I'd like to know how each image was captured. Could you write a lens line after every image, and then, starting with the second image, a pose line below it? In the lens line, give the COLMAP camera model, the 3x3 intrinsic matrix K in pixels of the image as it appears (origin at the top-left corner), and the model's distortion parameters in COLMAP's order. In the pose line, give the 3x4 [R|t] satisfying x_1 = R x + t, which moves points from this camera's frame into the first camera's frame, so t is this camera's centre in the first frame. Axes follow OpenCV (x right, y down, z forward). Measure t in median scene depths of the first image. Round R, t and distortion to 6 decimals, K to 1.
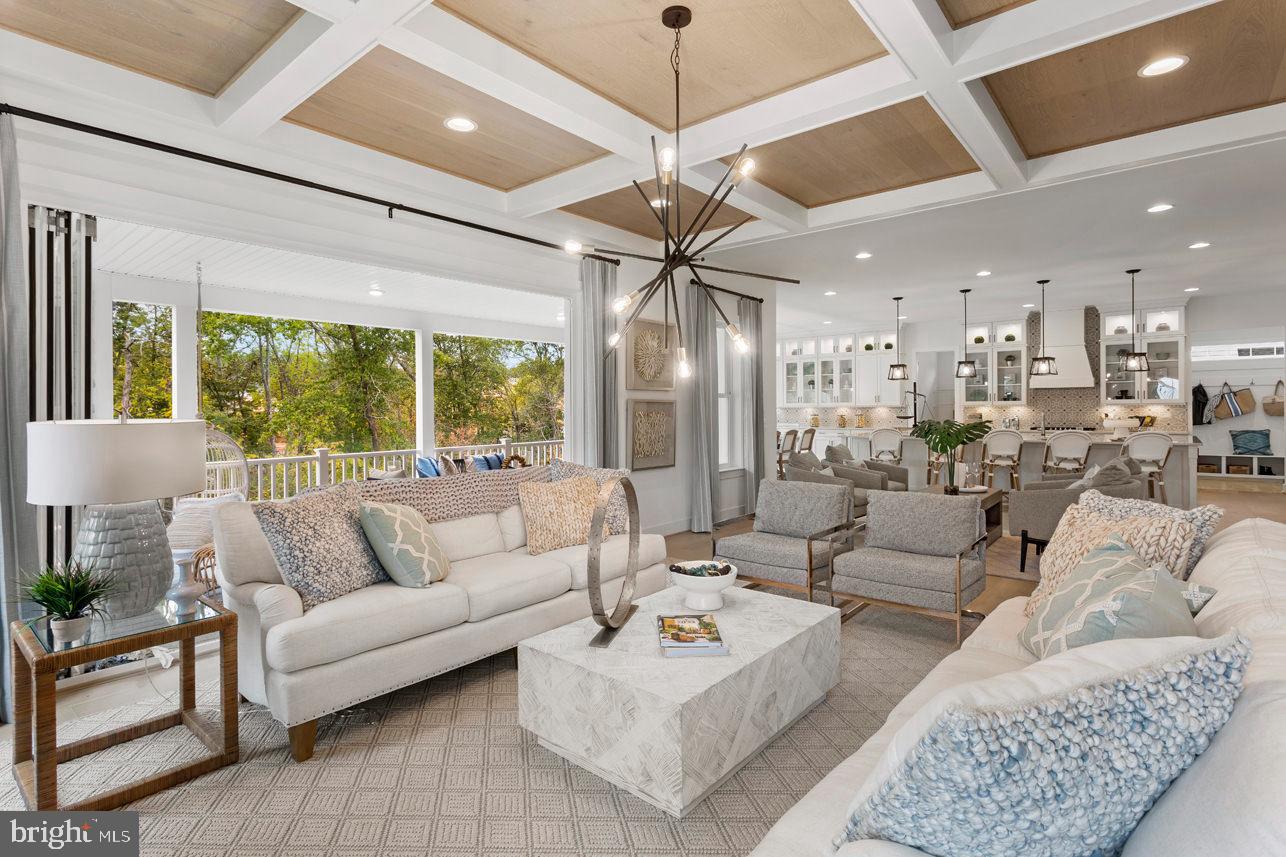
lens RADIAL K [[629.4, 0, 637.4], [0, 629.4, 399.4], [0, 0, 1]] dist [0.002953, 0.000720]
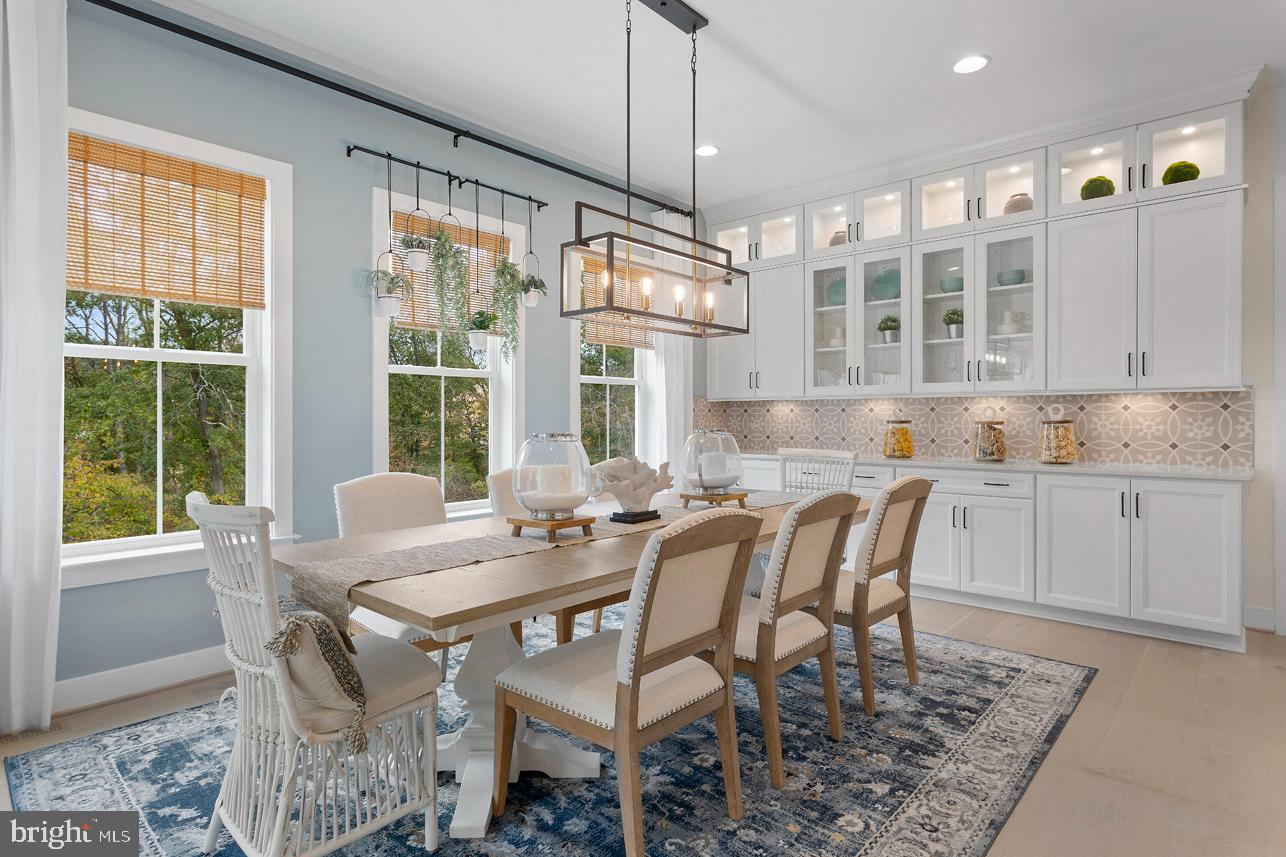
lens RADIAL K [[652.7, 0, 638.5], [0, 652.7, 417.2], [0, 0, 1]] dist [0.000674, -0.000584]
pose [[0.998902, 0.004448, -0.046636, 0.192659], [-0.003695, 0.999861, 0.016239, 0.021016], [0.046701, -0.016049, 0.998780, 0.779157]]
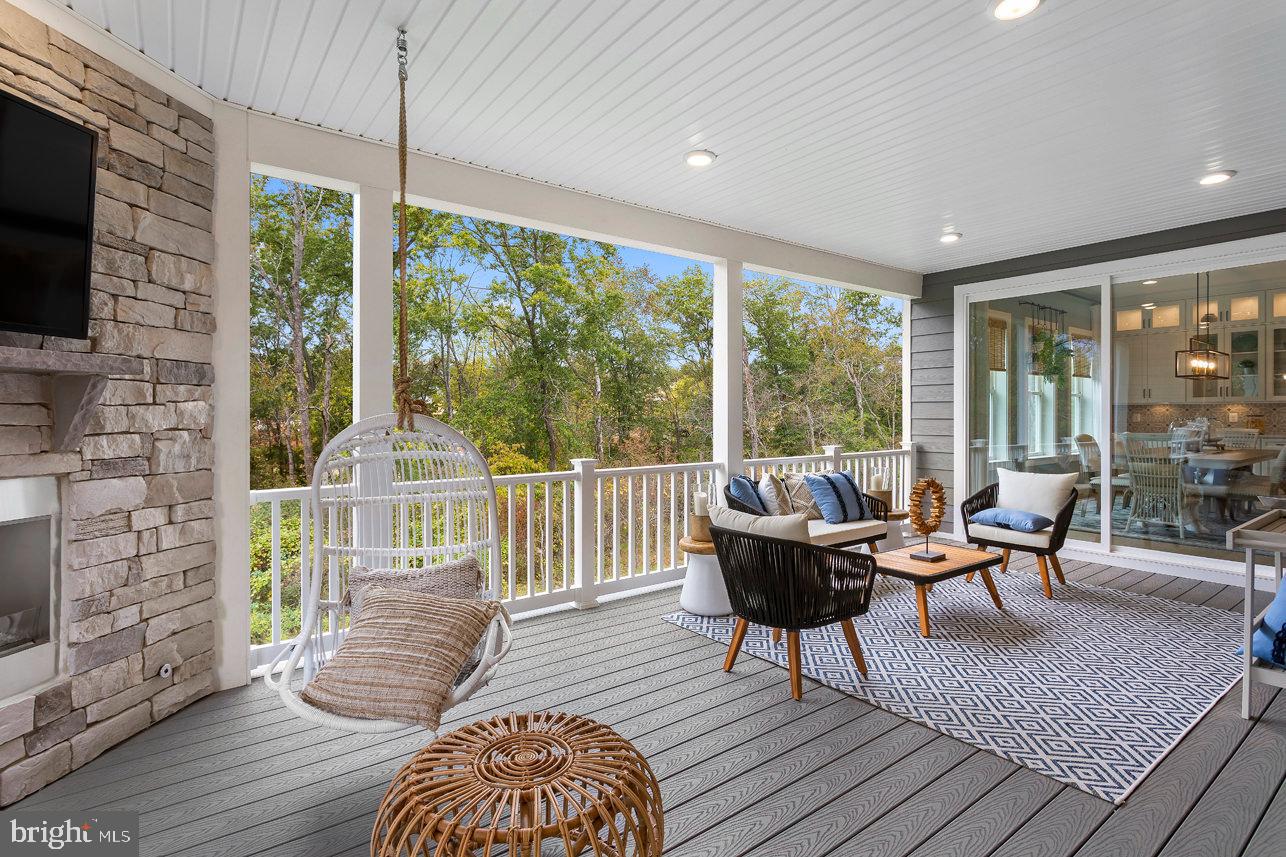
lens RADIAL K [[629.4, 0, 632.1], [0, 629.4, 422.6], [0, 0, 1]] dist [0.002953, 0.000720]
pose [[0.971890, 0.008653, -0.235275, -0.206524], [-0.002022, 0.999594, 0.028411, 0.018201], [0.235426, -0.027137, 0.971513, 0.287723]]
